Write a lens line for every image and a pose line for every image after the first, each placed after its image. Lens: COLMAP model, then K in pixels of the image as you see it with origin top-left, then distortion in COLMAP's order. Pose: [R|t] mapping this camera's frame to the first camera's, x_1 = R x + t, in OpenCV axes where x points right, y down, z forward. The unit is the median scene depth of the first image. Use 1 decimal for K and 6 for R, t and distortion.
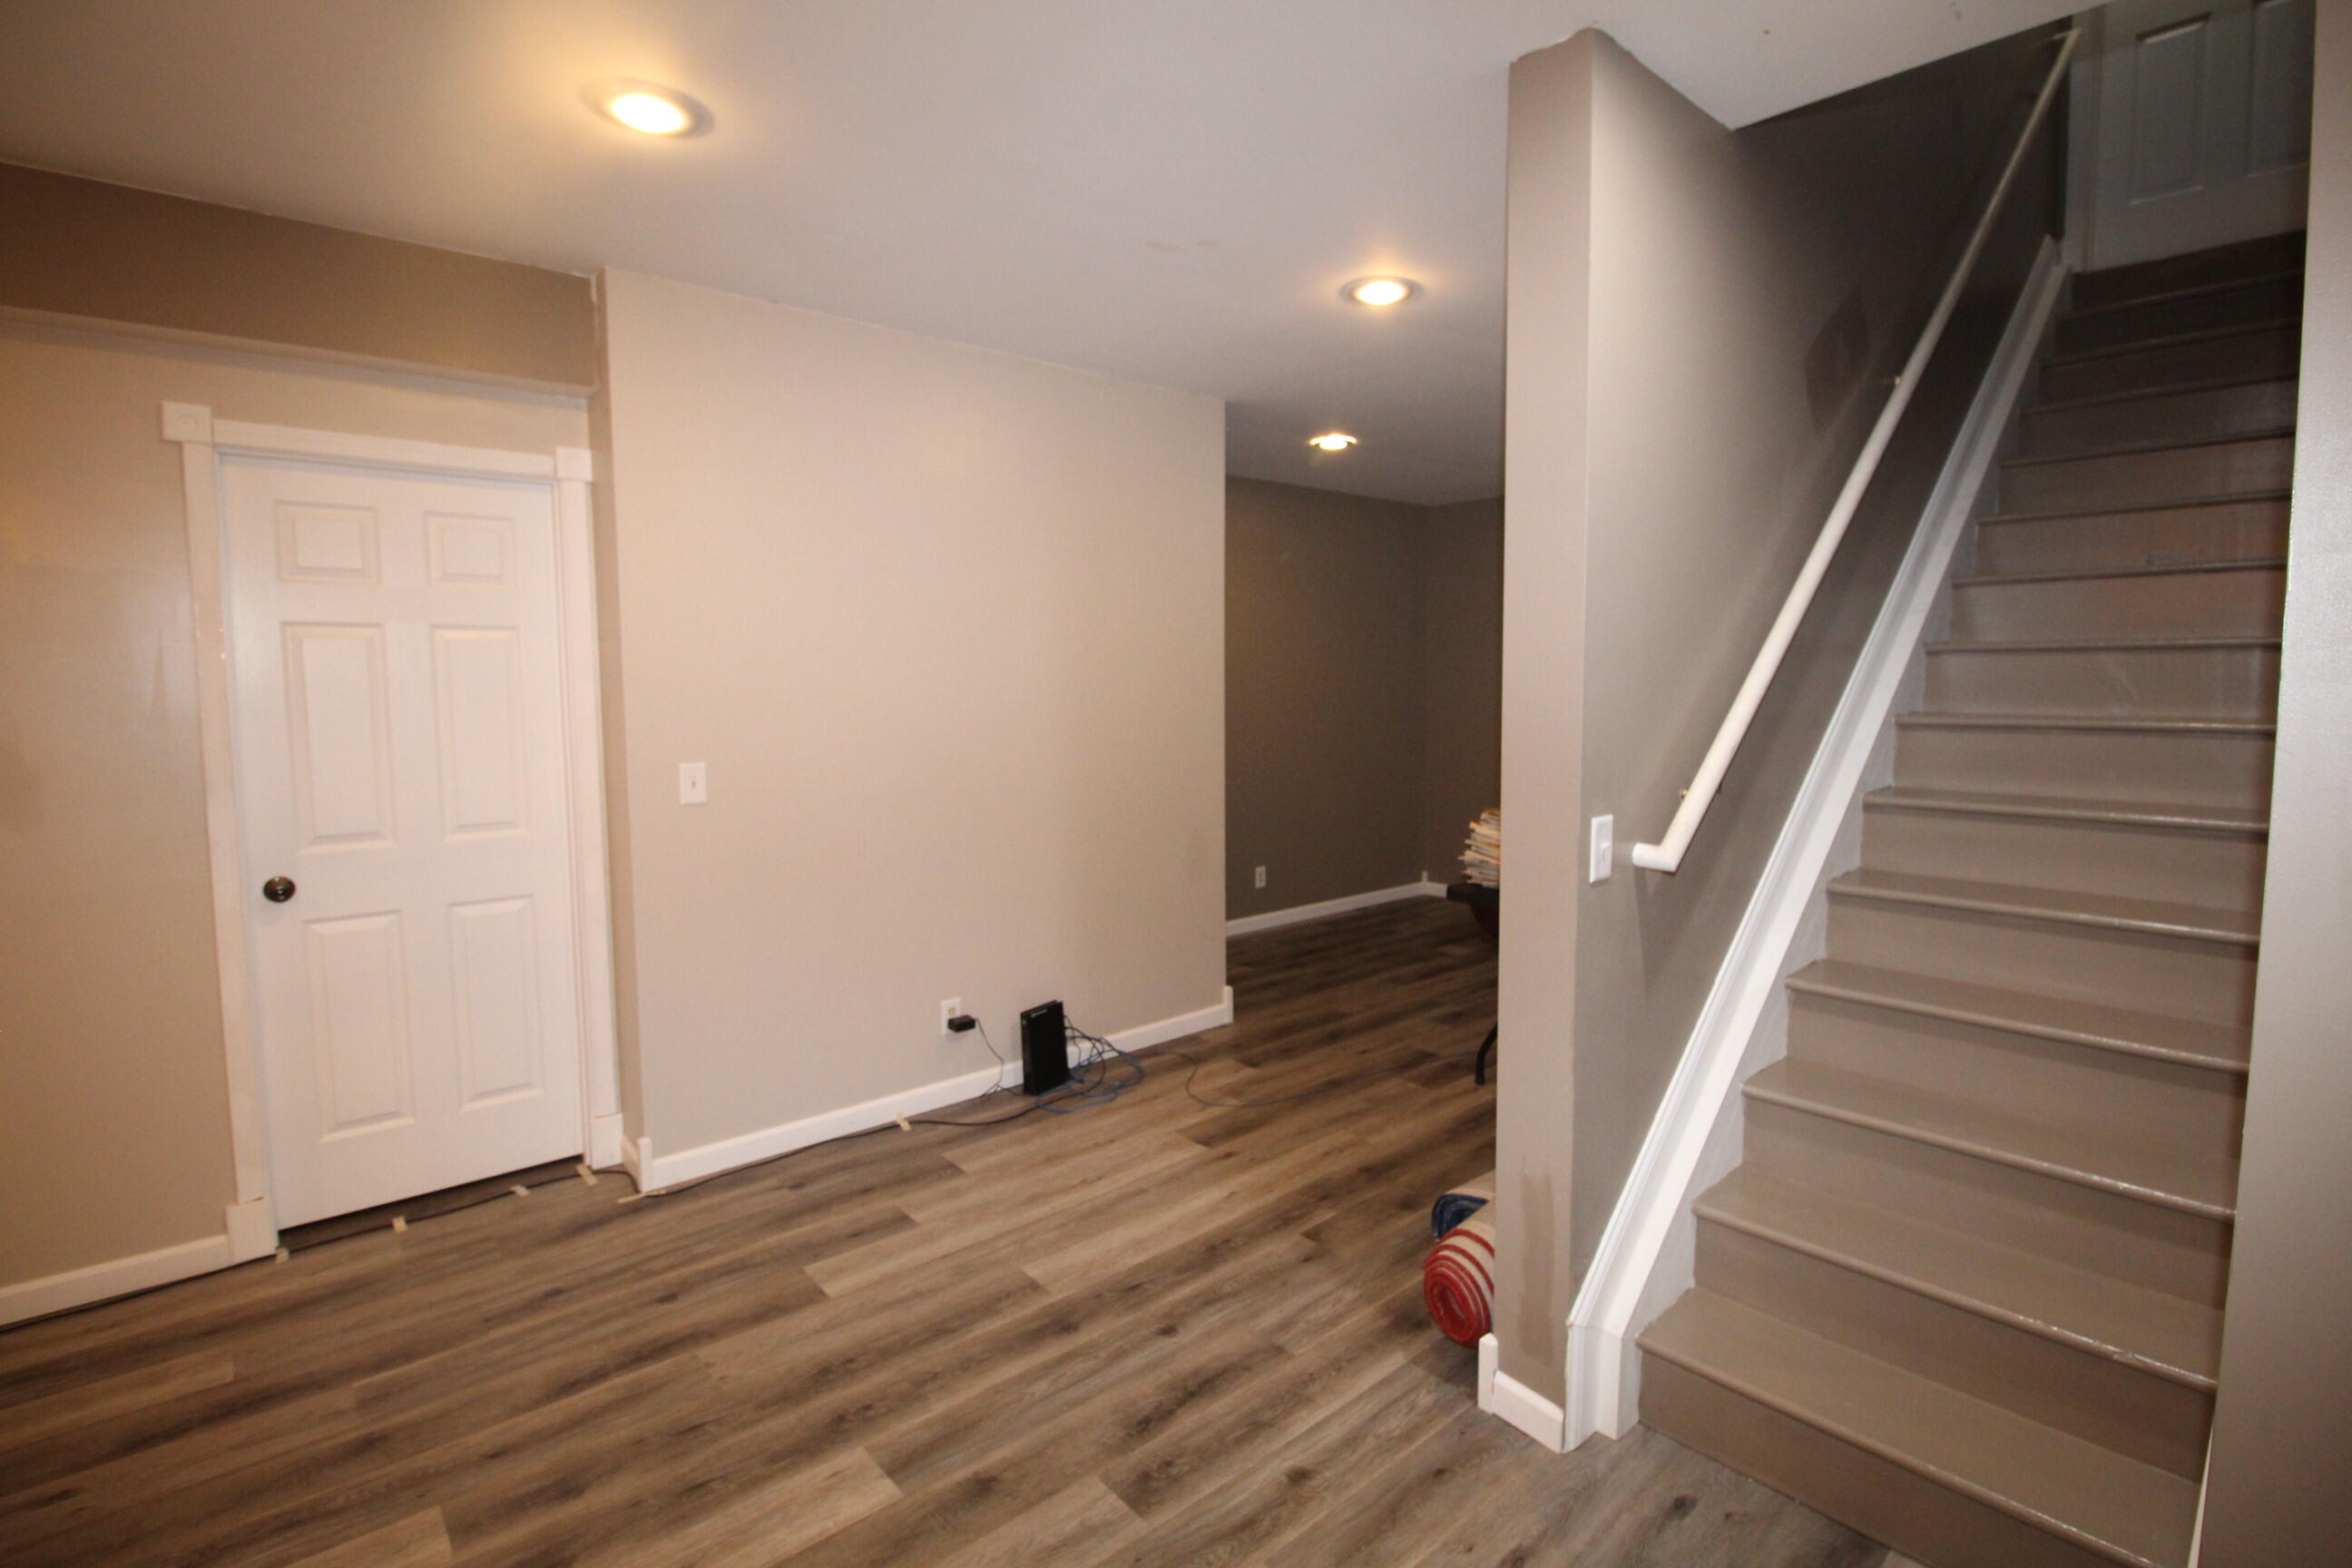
lens RADIAL K [[1107.0, 0, 1182.8], [0, 1107.0, 777.7], [0, 0, 1]] dist [-0.011789, -0.004874]
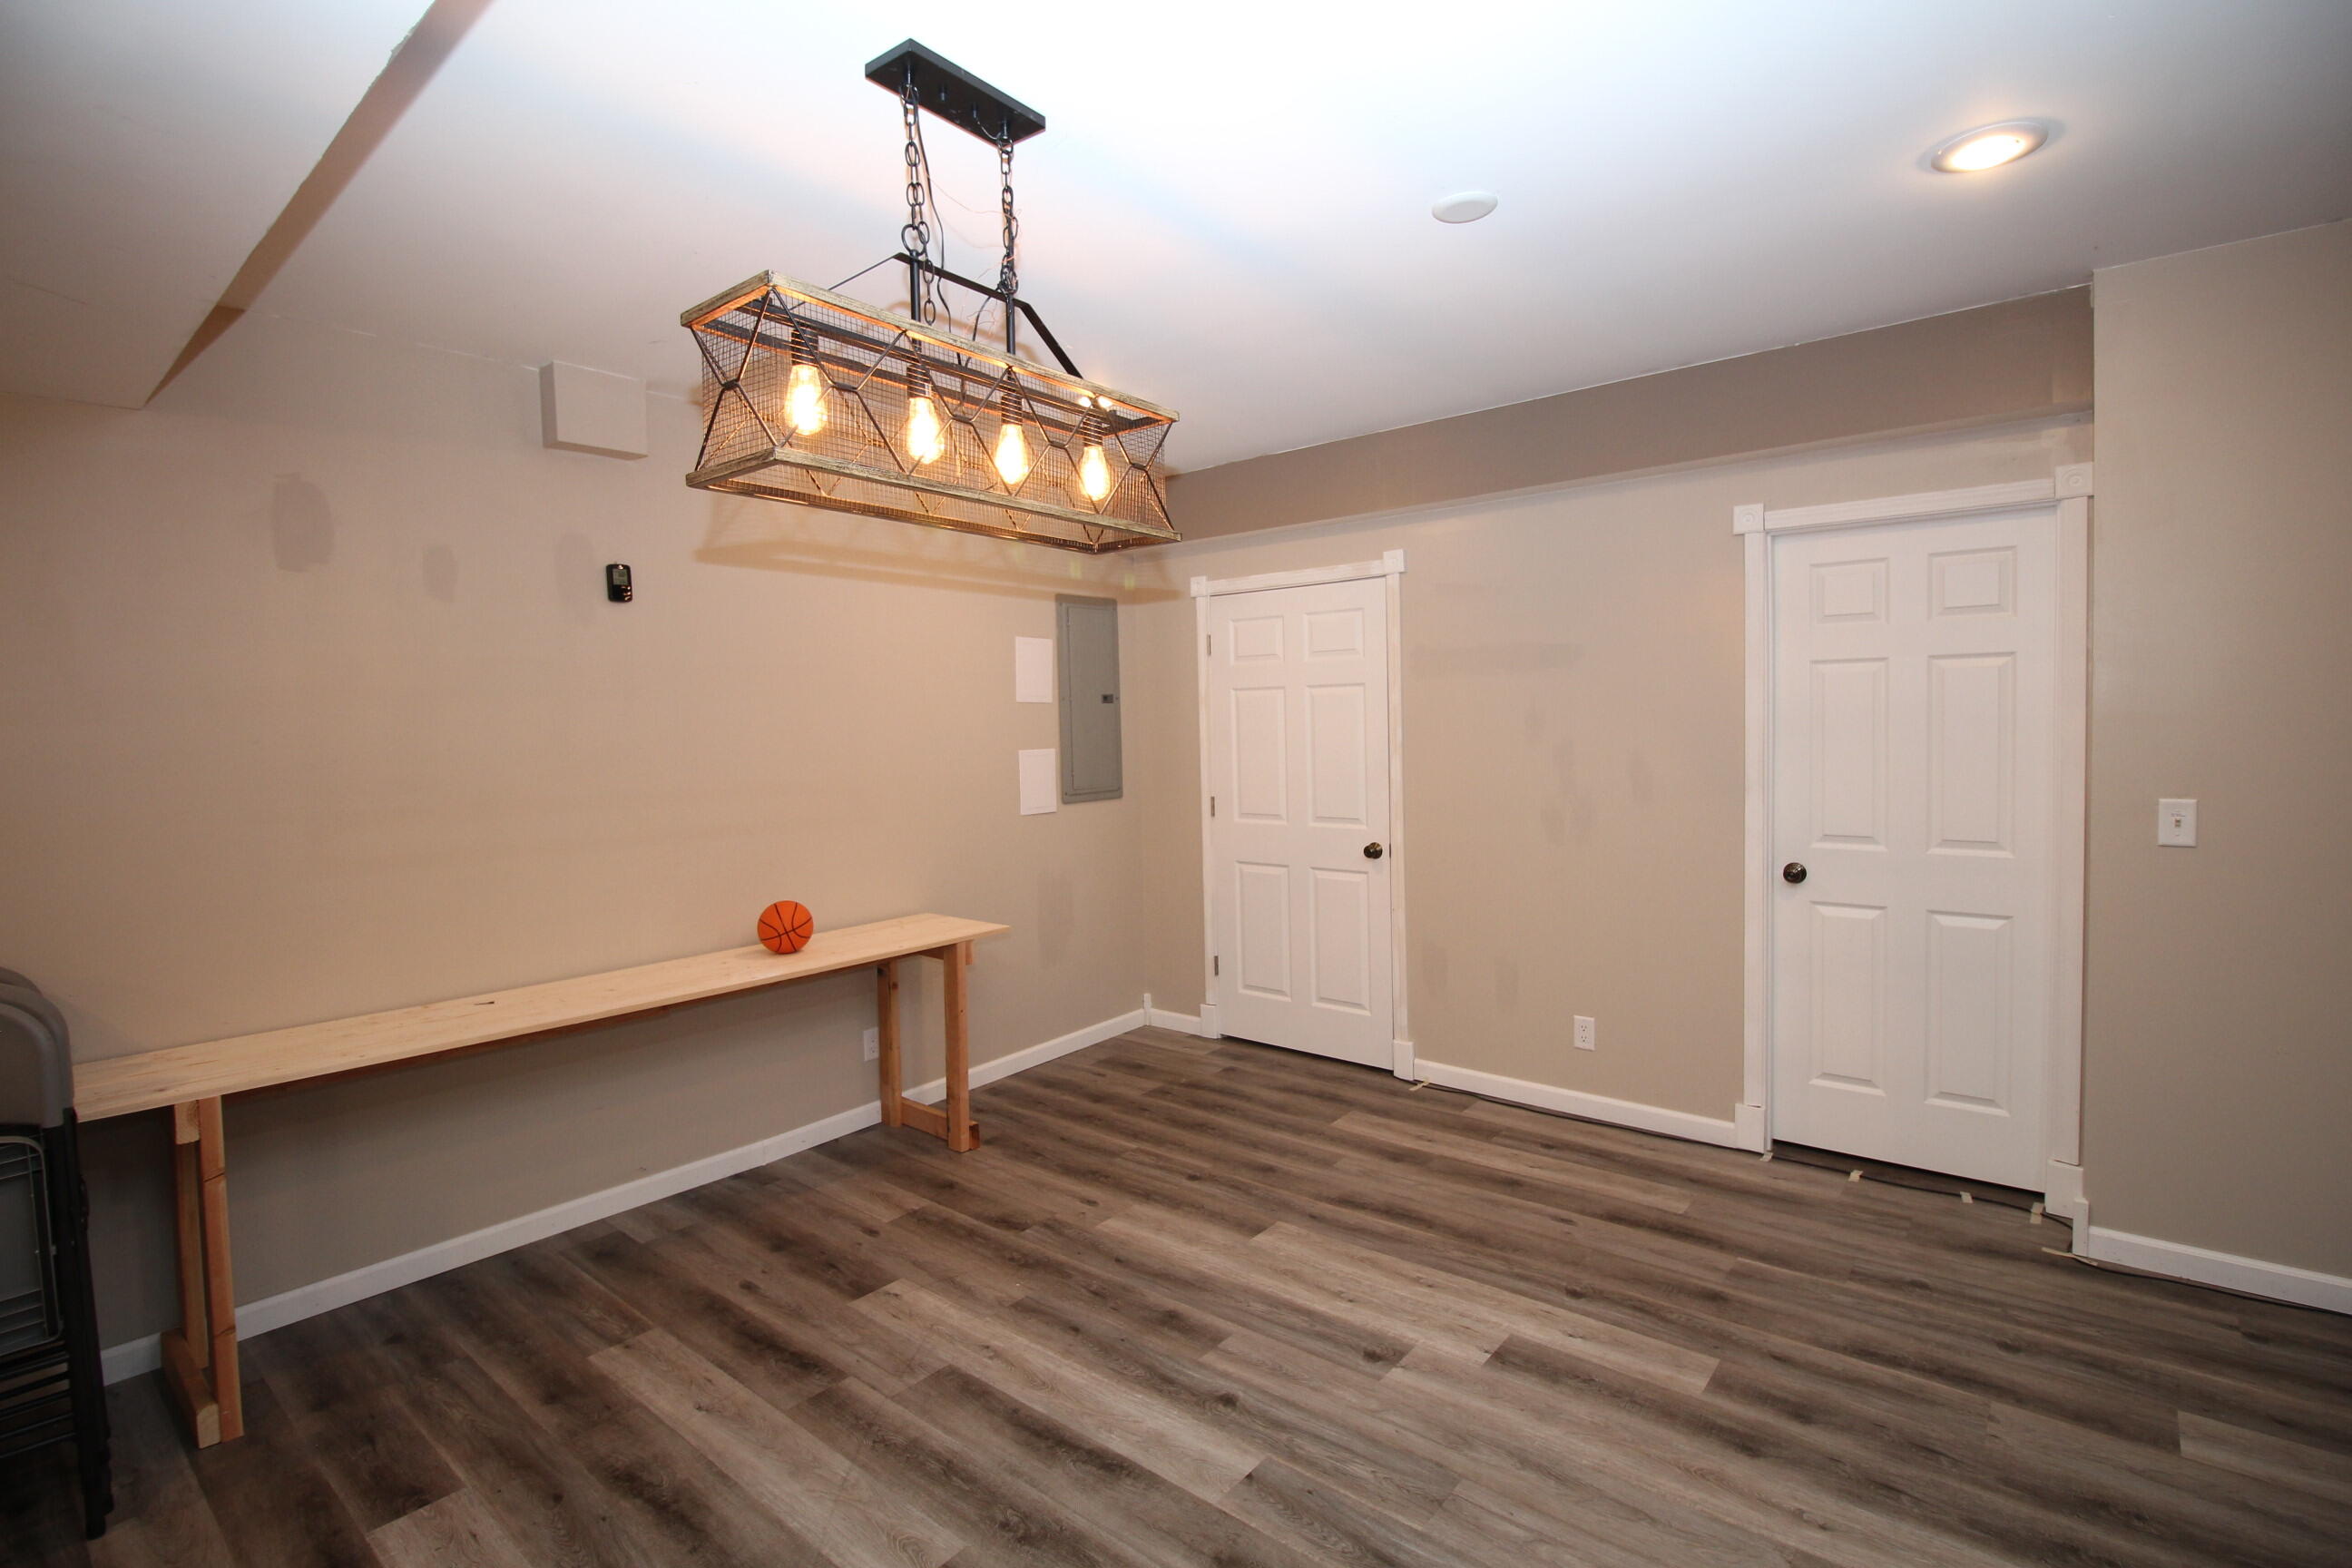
lens RADIAL K [[1107.0, 0, 1181.0], [0, 1107.0, 785.8], [0, 0, 1]] dist [-0.011789, -0.004874]
pose [[0.149682, 0.065679, -0.986550, 0.333969], [-0.064824, 0.996296, 0.056492, -0.025049], [0.986607, 0.055496, 0.153385, 0.107311]]
